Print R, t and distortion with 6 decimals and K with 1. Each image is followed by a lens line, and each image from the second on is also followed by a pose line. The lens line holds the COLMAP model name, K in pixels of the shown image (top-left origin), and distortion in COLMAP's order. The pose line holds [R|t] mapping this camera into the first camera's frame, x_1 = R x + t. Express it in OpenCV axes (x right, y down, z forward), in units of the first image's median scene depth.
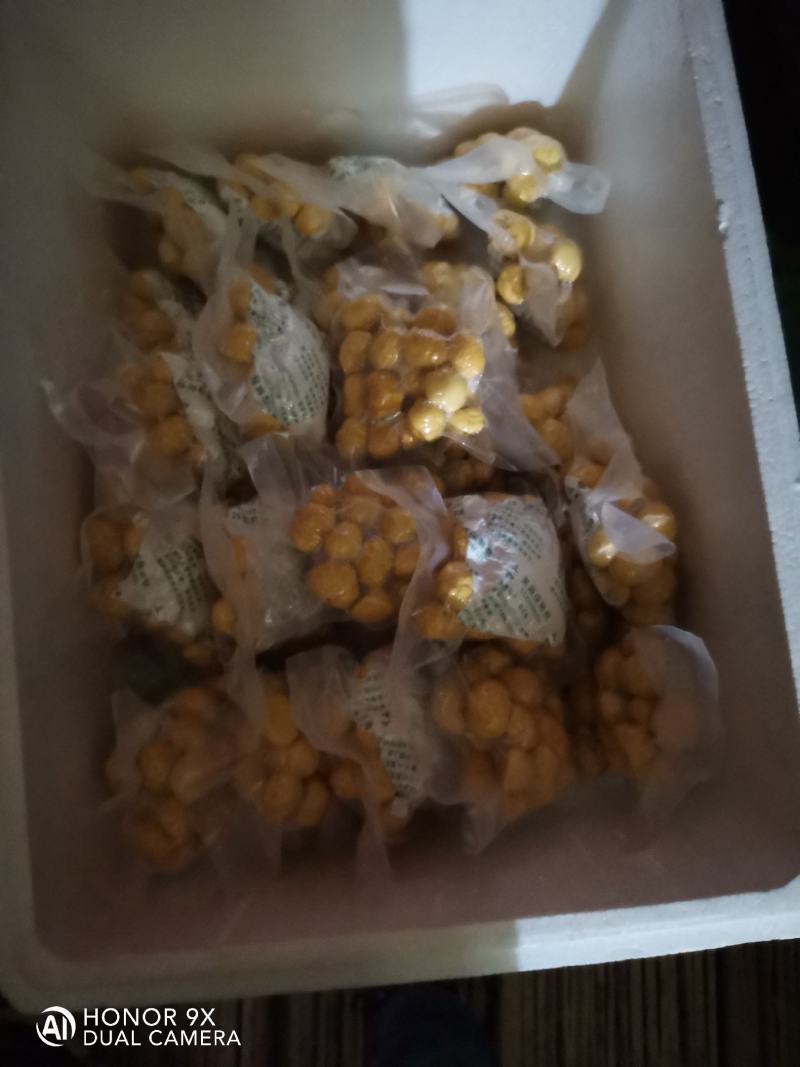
lens RADIAL K [[794.7, 0, 400.0], [0, 794.7, 533.5], [0, 0, 1]] dist [0.101320, -0.118514]
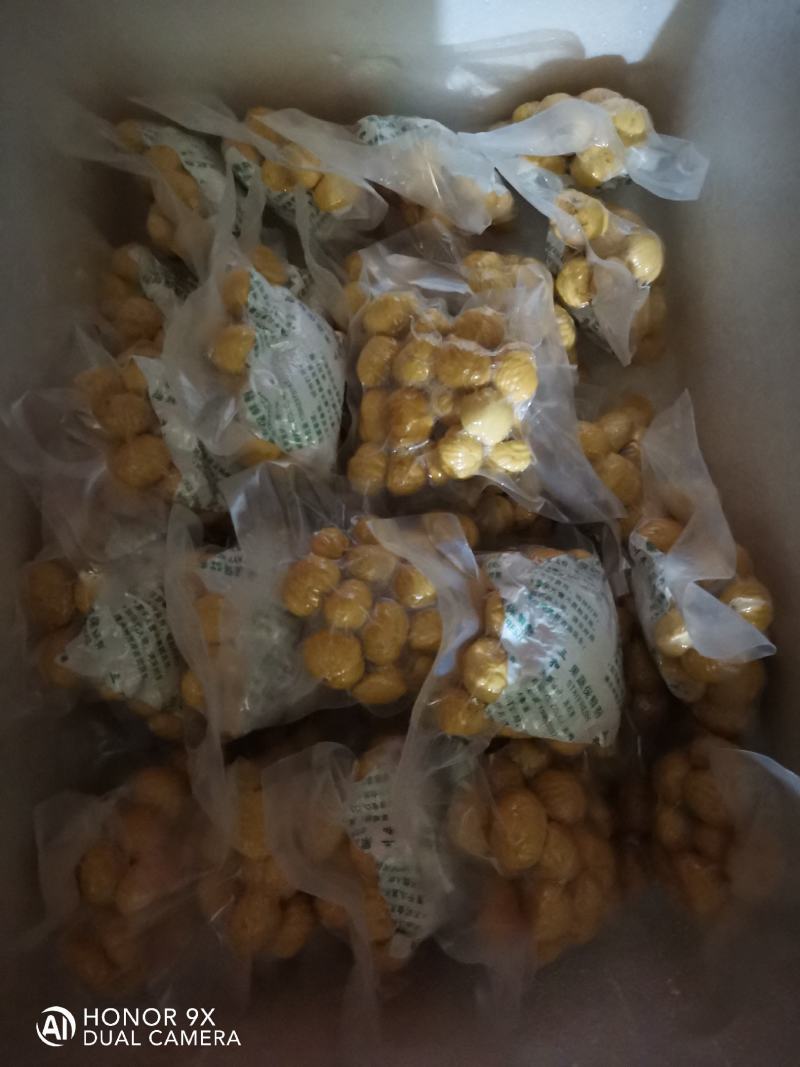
lens RADIAL K [[794.7, 0, 400.0], [0, 794.7, 533.5], [0, 0, 1]] dist [0.101320, -0.118514]
pose [[0.997988, 0.054725, -0.032017, 0.002894], [-0.053430, 0.997770, 0.039999, -0.093624], [0.034135, -0.038208, 0.998687, 0.198135]]
